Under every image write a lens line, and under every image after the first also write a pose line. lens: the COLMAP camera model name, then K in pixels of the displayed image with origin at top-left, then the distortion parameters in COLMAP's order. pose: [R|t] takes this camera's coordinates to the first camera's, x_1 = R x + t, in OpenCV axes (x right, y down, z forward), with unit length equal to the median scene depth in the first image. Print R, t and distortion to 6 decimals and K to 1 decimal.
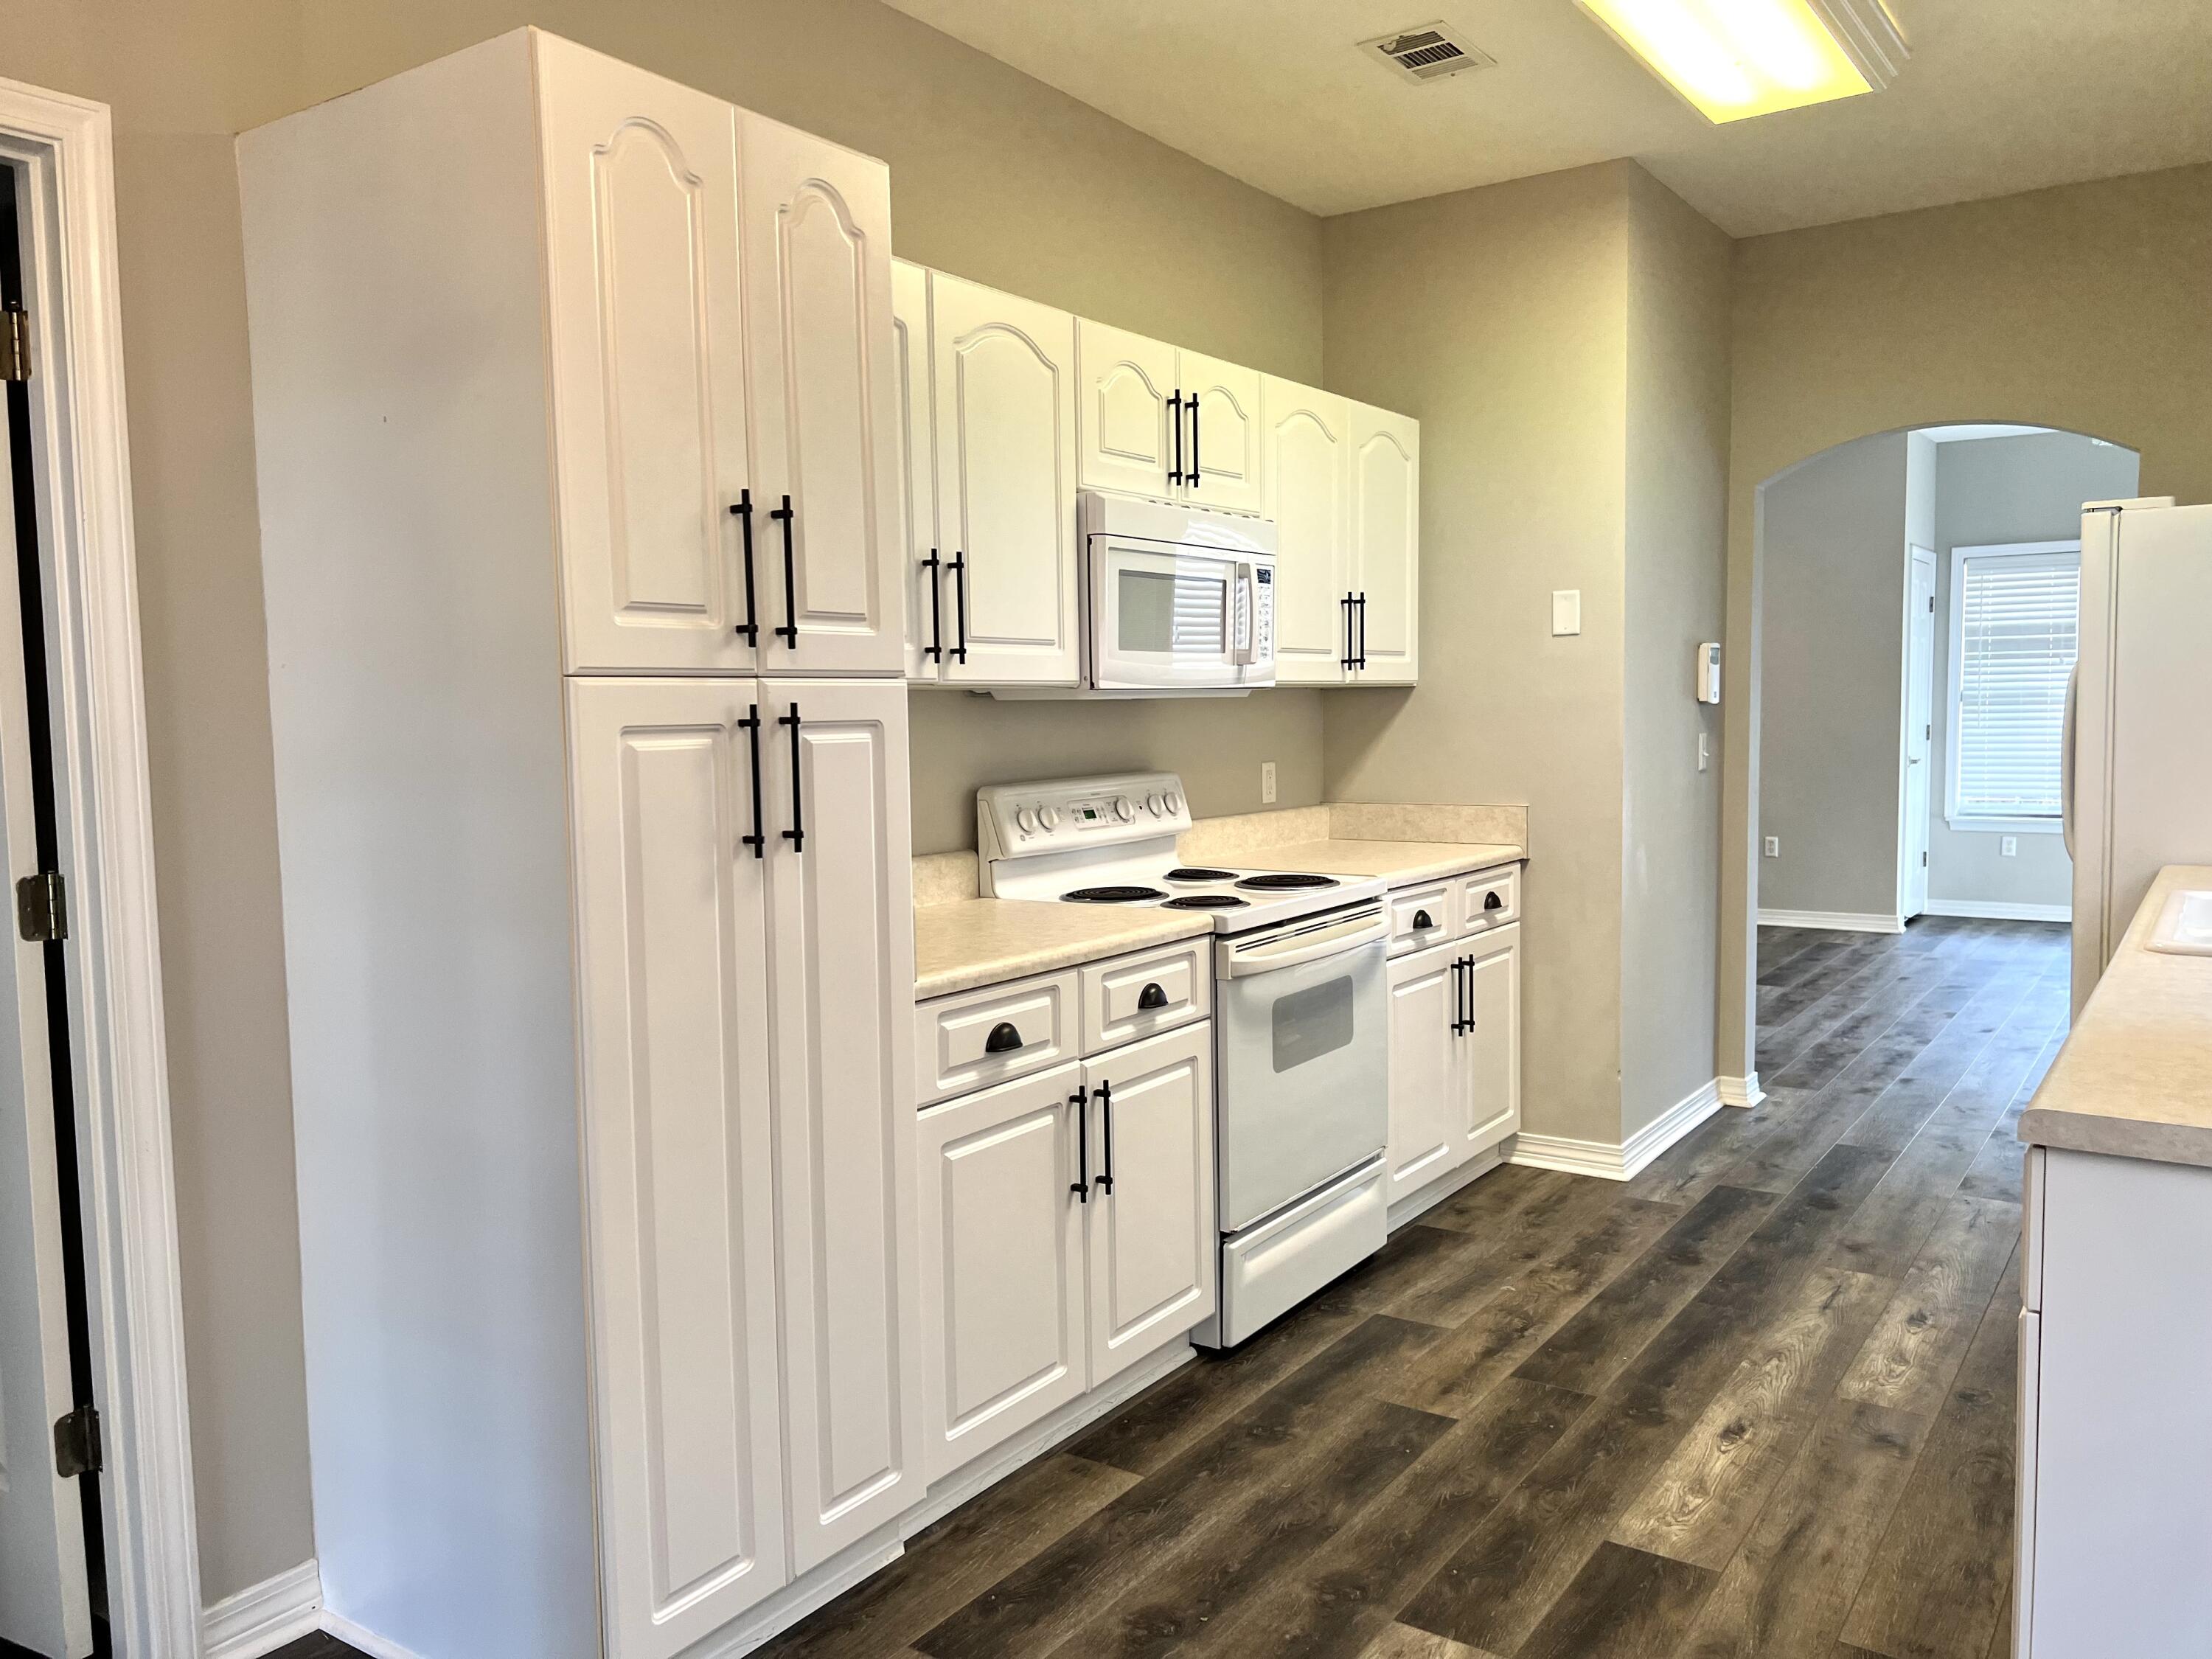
lens RADIAL K [[1655.4, 0, 1119.2], [0, 1655.4, 829.1], [0, 0, 1]] dist [0.099445, -0.167637]
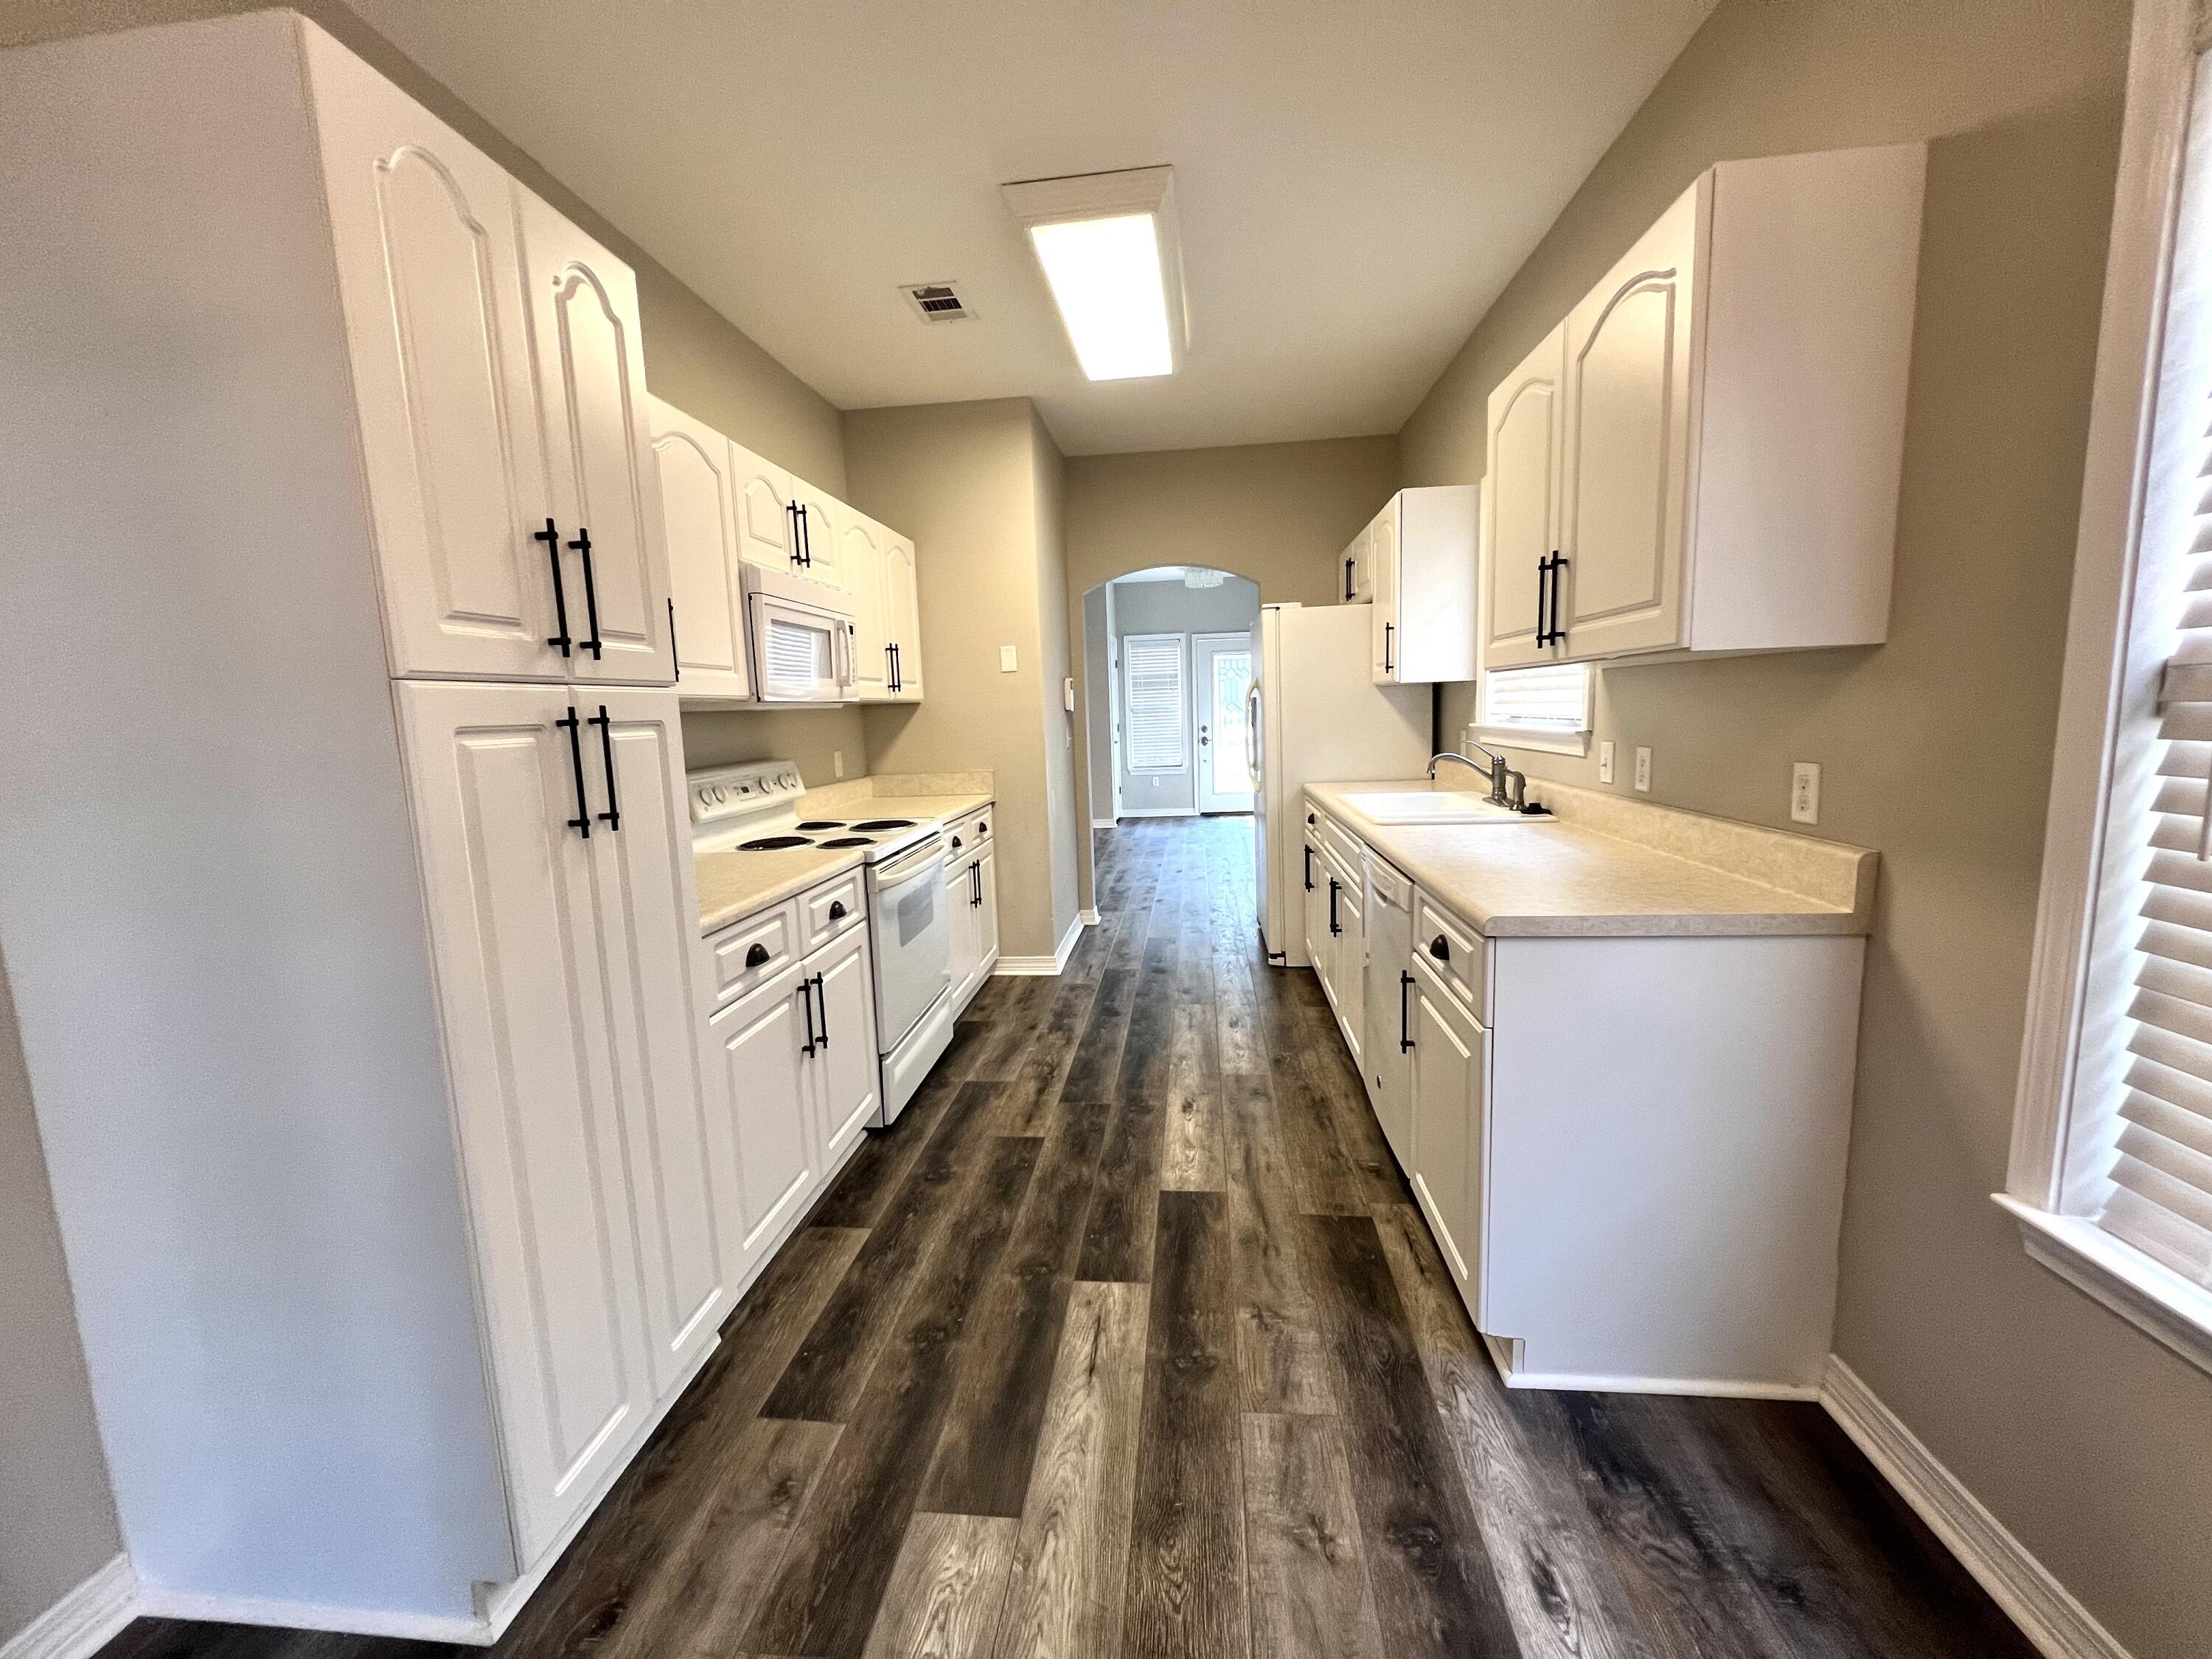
lens RADIAL K [[887.7, 0, 1102.4], [0, 887.7, 823.4], [0, 0, 1]] dist [0.001938, 0.000372]
pose [[0.882311, -0.078367, 0.464097, -0.123660], [0.060142, 0.996730, 0.053969, -0.003331], [-0.466809, -0.019705, 0.884139, 0.182978]]
